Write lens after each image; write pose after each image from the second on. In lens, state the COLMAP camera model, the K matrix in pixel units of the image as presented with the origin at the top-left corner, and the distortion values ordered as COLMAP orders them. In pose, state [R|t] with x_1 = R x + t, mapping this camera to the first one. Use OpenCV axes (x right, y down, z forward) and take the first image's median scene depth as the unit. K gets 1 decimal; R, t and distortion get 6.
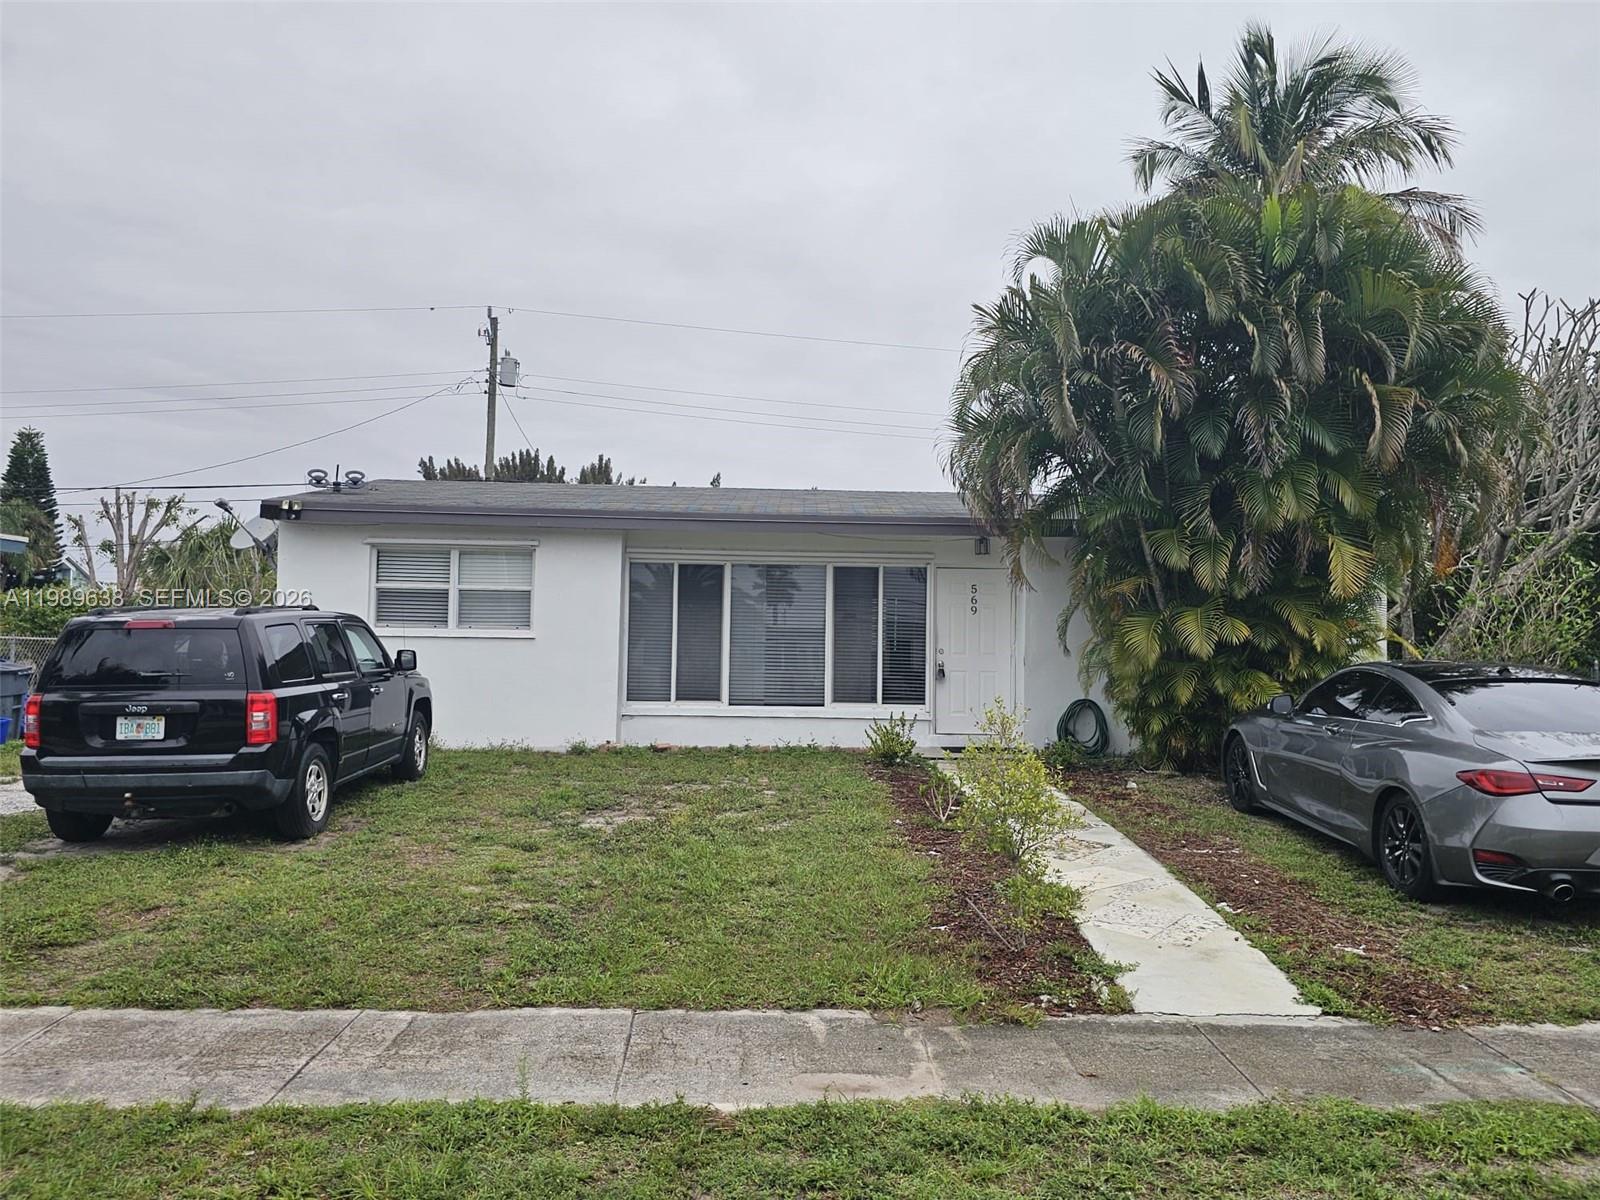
lens RADIAL K [[1307.2, 0, 812.2], [0, 1307.2, 605.0], [0, 0, 1]] dist [0.045401, -0.040972]
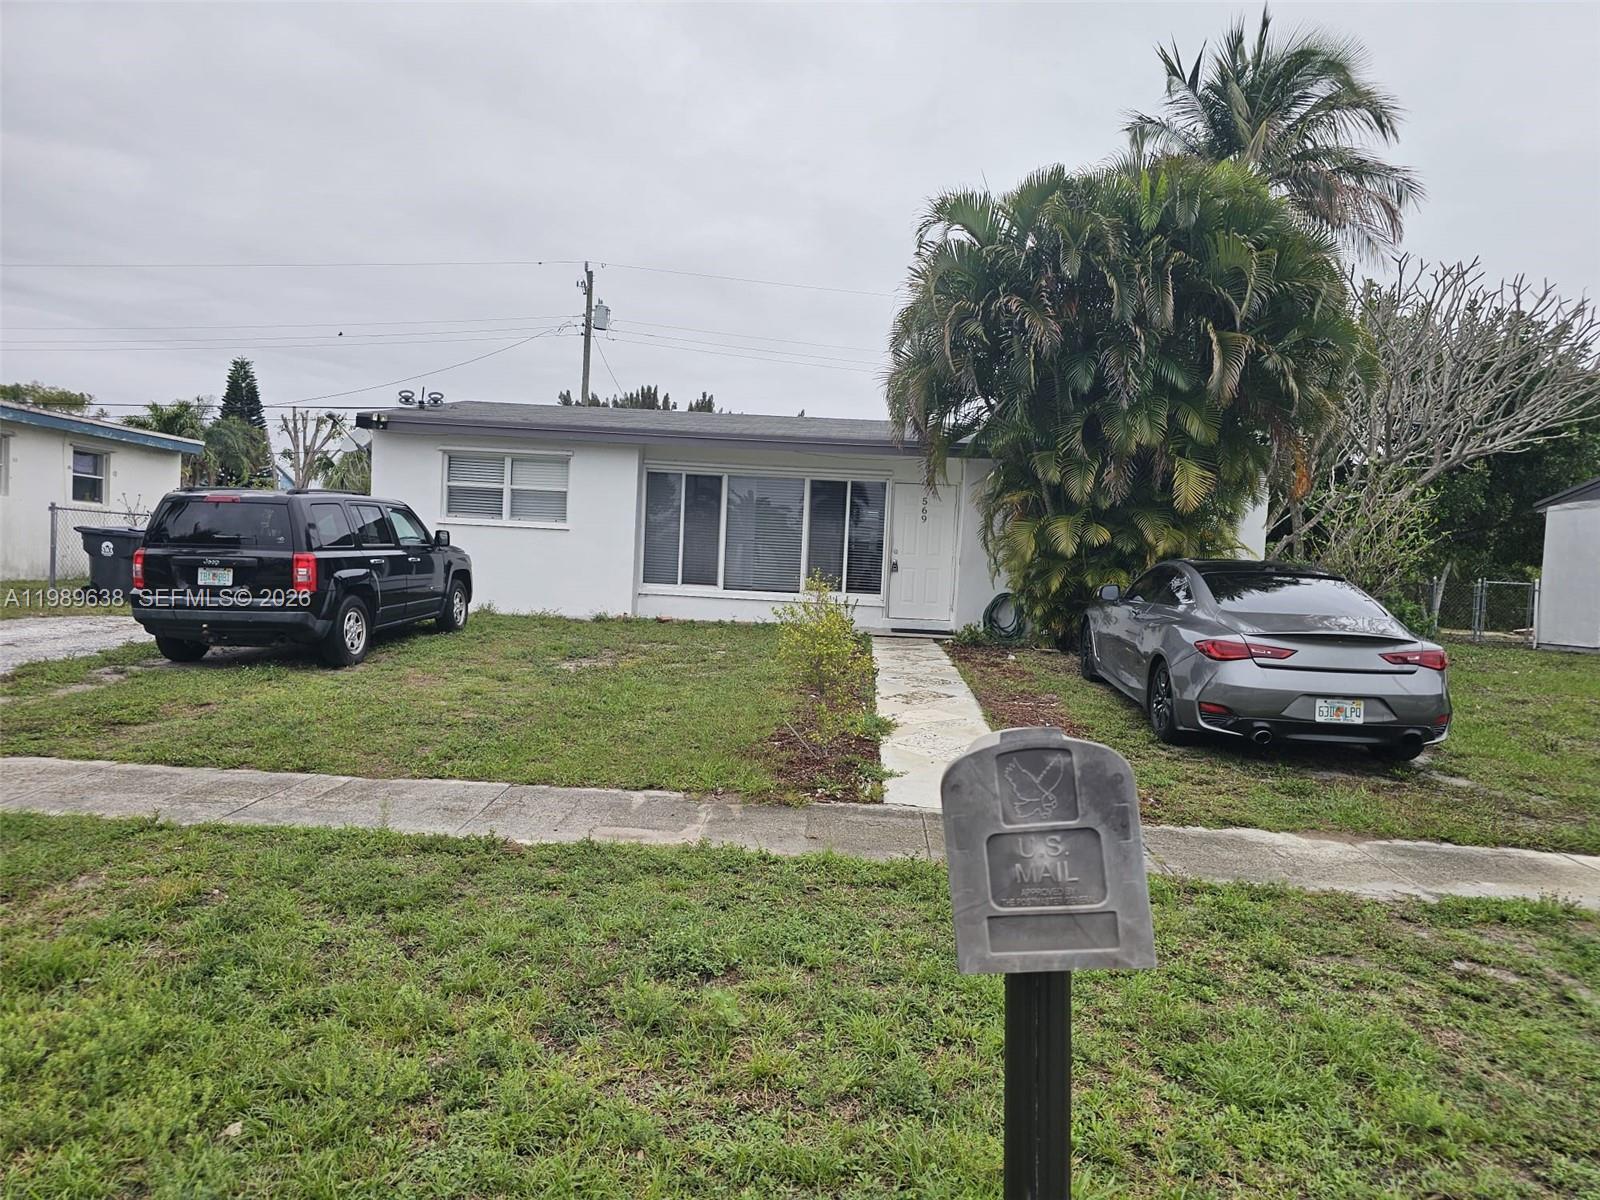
lens RADIAL K [[1087.9, 0, 800.4], [0, 1087.9, 620.4], [0, 0, 1]] dist [0.044305, -0.036120]
pose [[0.996481, 0.036508, -0.075452, 0.105546], [-0.029646, 0.995487, 0.090147, 0.012755], [0.078403, -0.087593, 0.993066, -0.036732]]
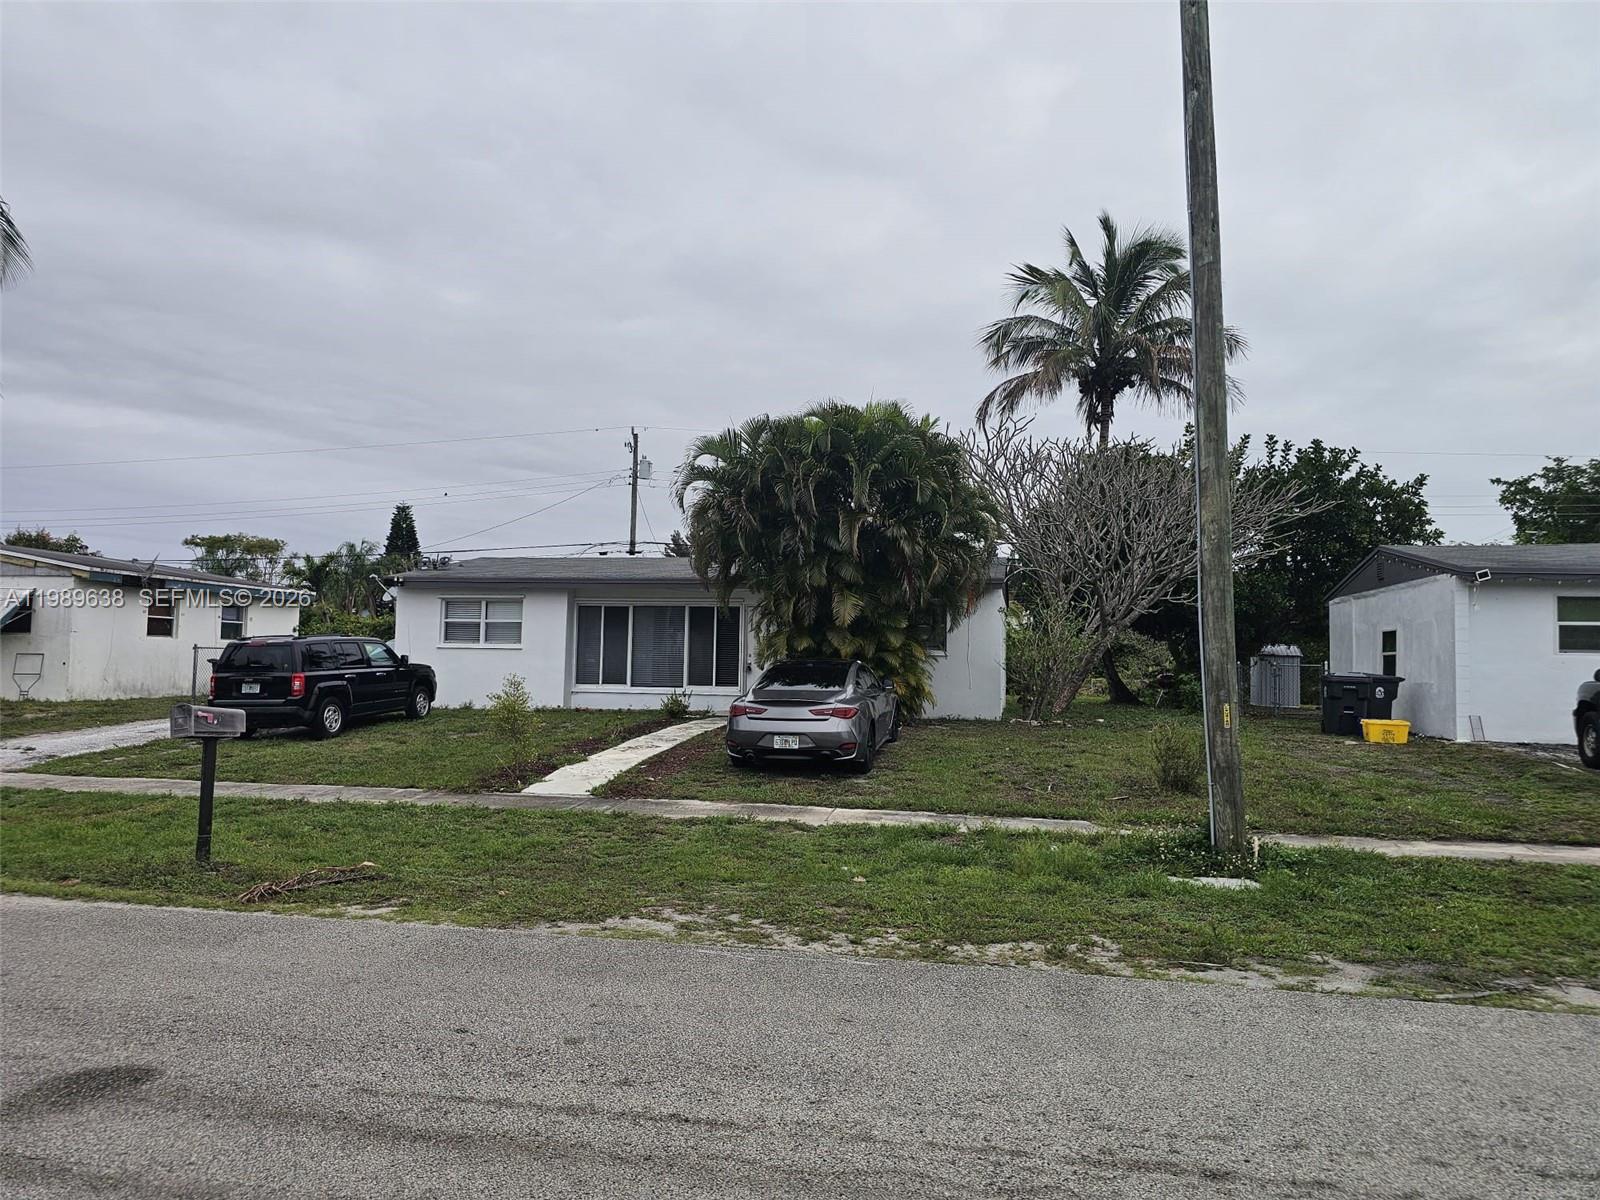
lens RADIAL K [[1087.9, 0, 795.8], [0, 1087.9, 573.7], [0, 0, 1]] dist [0.044305, -0.036120]
pose [[0.975446, -0.017830, -0.219516, 0.562872], [0.008534, 0.999029, -0.043225, -0.011603], [0.220073, 0.040290, 0.974651, -0.453447]]
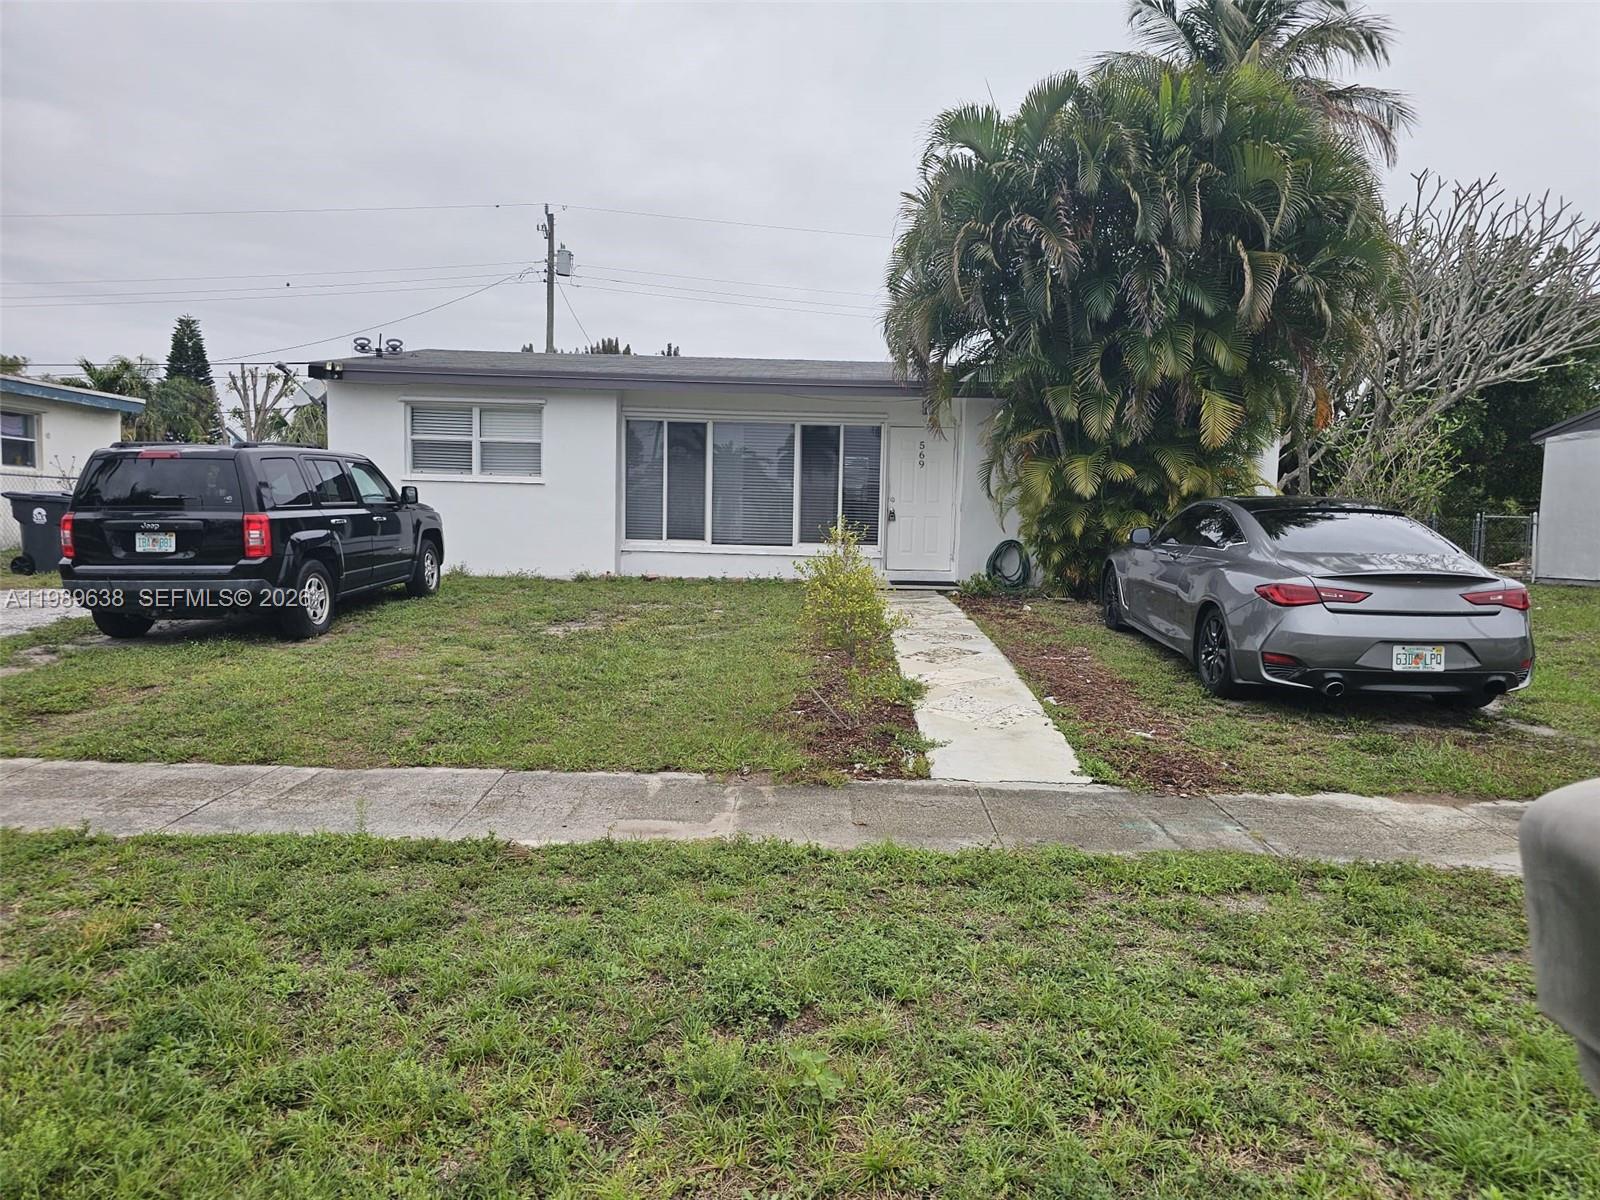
lens RADIAL K [[1087.9, 0, 813.6], [0, 1087.9, 616.7], [0, 0, 1]] dist [0.044305, -0.036120]
pose [[0.999269, 0.011774, -0.036376, 0.077189], [-0.007004, 0.991675, 0.128576, 0.018105], [0.037587, -0.128227, 0.991032, 0.021020]]
